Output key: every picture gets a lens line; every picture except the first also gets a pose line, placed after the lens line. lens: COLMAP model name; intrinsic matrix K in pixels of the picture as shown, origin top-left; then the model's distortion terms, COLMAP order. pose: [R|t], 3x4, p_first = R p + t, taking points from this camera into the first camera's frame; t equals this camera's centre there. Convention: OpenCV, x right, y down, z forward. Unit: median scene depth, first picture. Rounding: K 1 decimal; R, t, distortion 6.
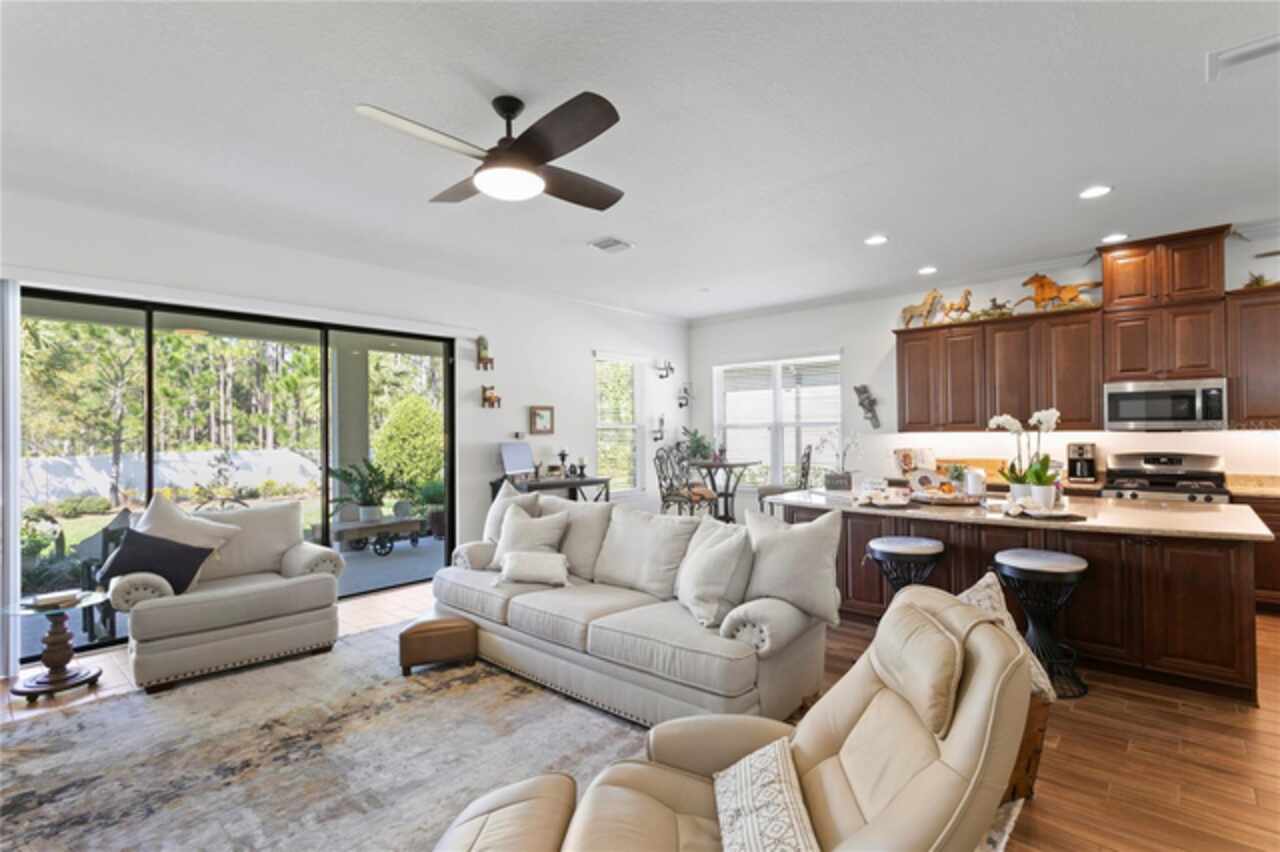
lens RADIAL K [[606.1, 0, 634.4], [0, 606.1, 425.8], [0, 0, 1]] dist [0.006553, 0.000871]
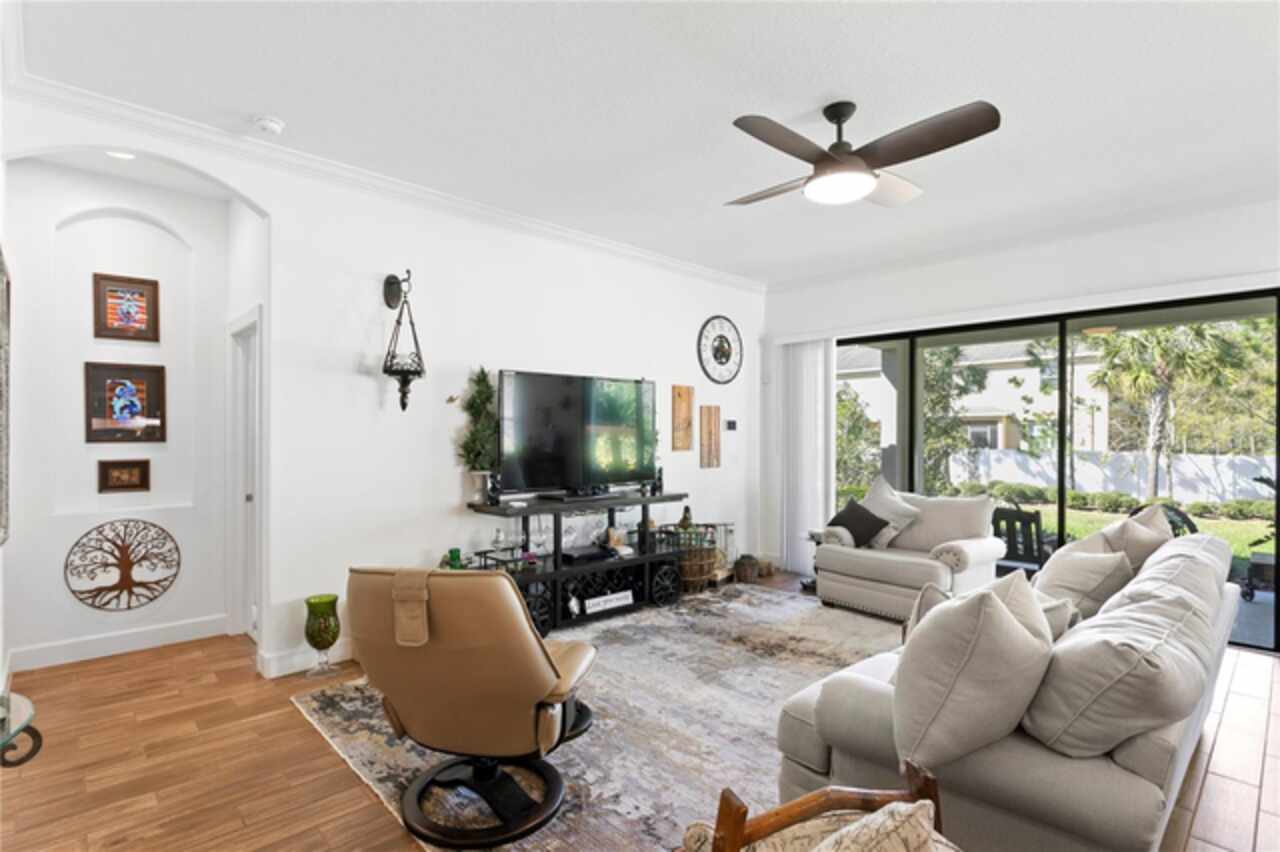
lens RADIAL K [[633.7, 0, 630.9], [0, 633.7, 434.0], [0, 0, 1]] dist [-0.005098, -0.000525]
pose [[-0.093673, 0.008915, -0.995563, 0.401401], [0.007765, 0.999936, 0.008224, -0.000154], [0.995573, -0.006960, -0.093736, 0.337372]]
